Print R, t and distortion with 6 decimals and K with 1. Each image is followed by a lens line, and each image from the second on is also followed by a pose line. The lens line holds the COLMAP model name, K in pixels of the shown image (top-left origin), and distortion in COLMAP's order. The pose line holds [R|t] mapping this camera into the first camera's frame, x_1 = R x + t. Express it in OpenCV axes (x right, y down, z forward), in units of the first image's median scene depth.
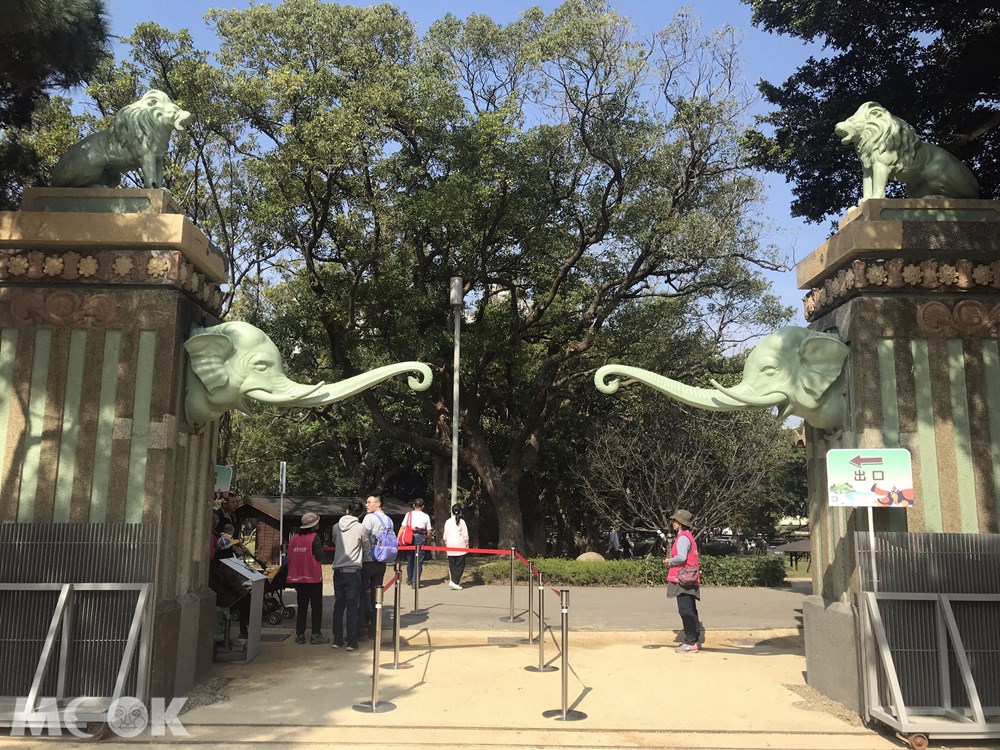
lens RADIAL K [[812.9, 0, 500.9], [0, 812.9, 376.9], [0, 0, 1]] dist [0.001978, -0.033997]
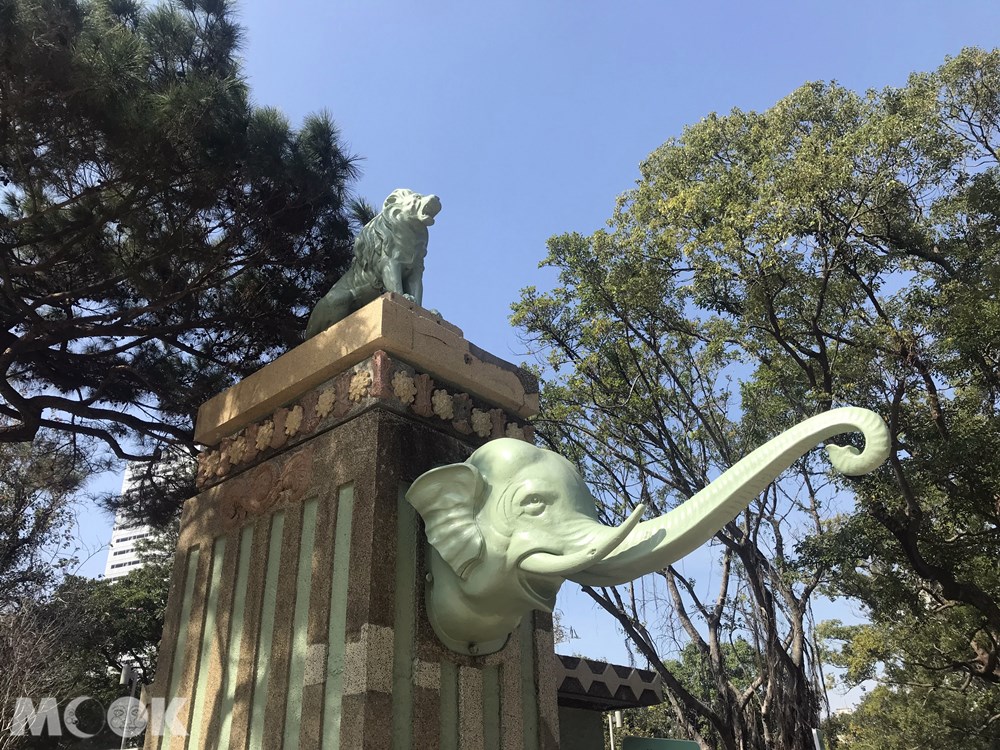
lens RADIAL K [[812.9, 0, 502.1], [0, 812.9, 365.2], [0, 0, 1]] dist [0.001978, -0.033997]
pose [[0.725732, -0.362627, -0.584649, 0.026140], [0.142359, 0.910570, -0.388066, 0.106191], [0.673088, 0.198402, 0.712453, 0.617957]]
